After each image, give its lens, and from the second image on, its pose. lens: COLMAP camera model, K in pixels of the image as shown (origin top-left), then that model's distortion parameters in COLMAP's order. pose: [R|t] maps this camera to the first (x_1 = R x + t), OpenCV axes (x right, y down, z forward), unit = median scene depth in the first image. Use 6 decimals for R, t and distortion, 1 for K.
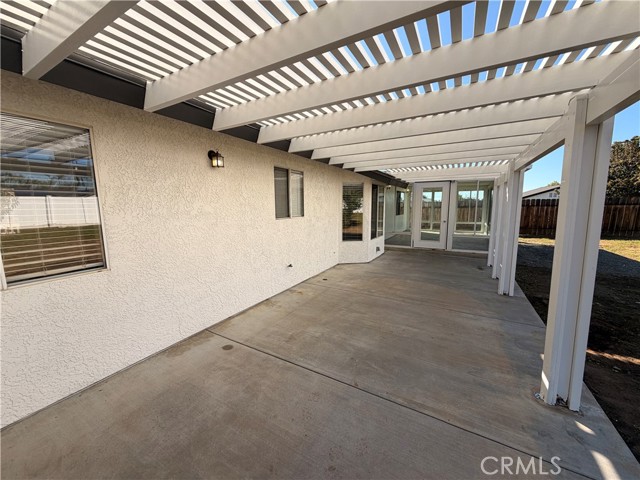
lens RADIAL K [[254.4, 0, 319.8], [0, 254.4, 238.4], [0, 0, 1]] dist [-0.001275, 0.000511]
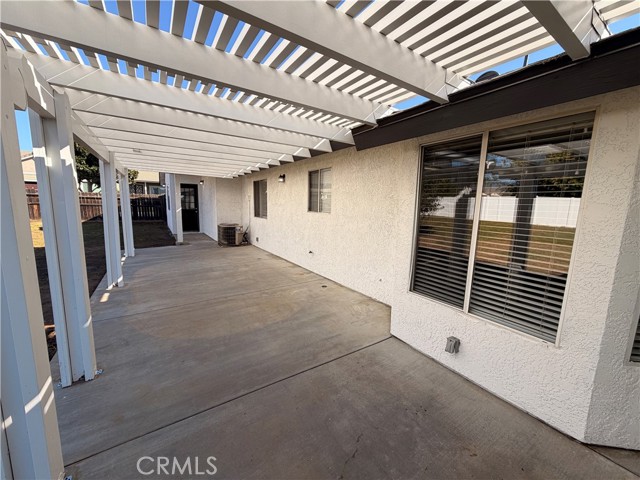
lens RADIAL K [[254.4, 0, 318.9], [0, 254.4, 239.3], [0, 0, 1]] dist [-0.001275, 0.000511]
pose [[-0.468125, 0.121483, -0.875272, 0.949598], [-0.136475, 0.968681, 0.207439, -0.213549], [0.873060, 0.216560, -0.436885, 1.622651]]
